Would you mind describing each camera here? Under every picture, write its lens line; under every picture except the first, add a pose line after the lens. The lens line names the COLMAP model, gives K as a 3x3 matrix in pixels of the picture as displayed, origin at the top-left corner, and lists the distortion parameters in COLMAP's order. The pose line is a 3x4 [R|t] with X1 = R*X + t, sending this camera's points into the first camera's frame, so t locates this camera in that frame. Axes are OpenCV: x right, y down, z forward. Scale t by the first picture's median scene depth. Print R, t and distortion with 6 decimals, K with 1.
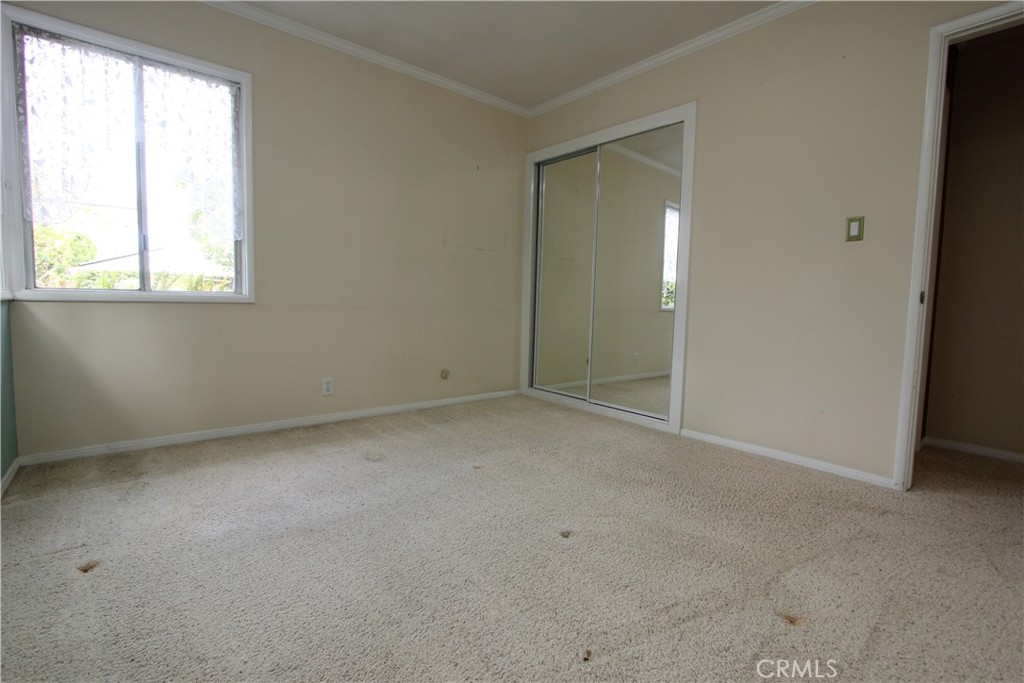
lens RADIAL K [[474.1, 0, 508.5], [0, 474.1, 341.3], [0, 0, 1]] dist [-0.009702, 0.002396]
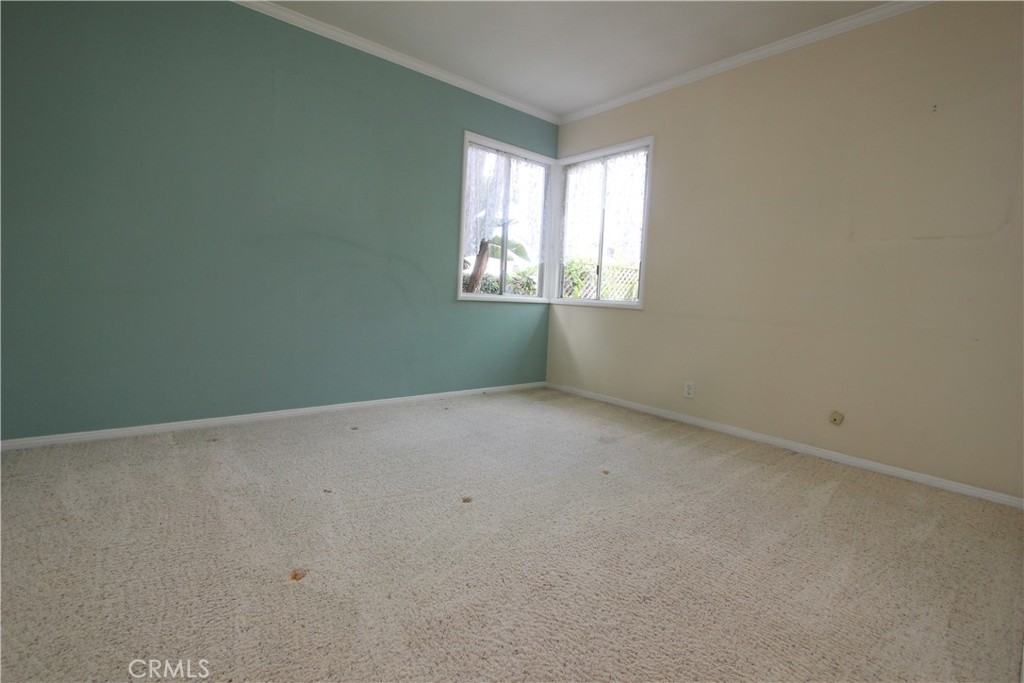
lens RADIAL K [[474.1, 0, 510.7], [0, 474.1, 338.1], [0, 0, 1]] dist [-0.009702, 0.002396]
pose [[0.000959, 0.067101, -0.997746, 0.799178], [-0.136584, 0.988405, 0.066342, -0.042976], [0.990628, 0.136212, 0.010113, 0.669780]]
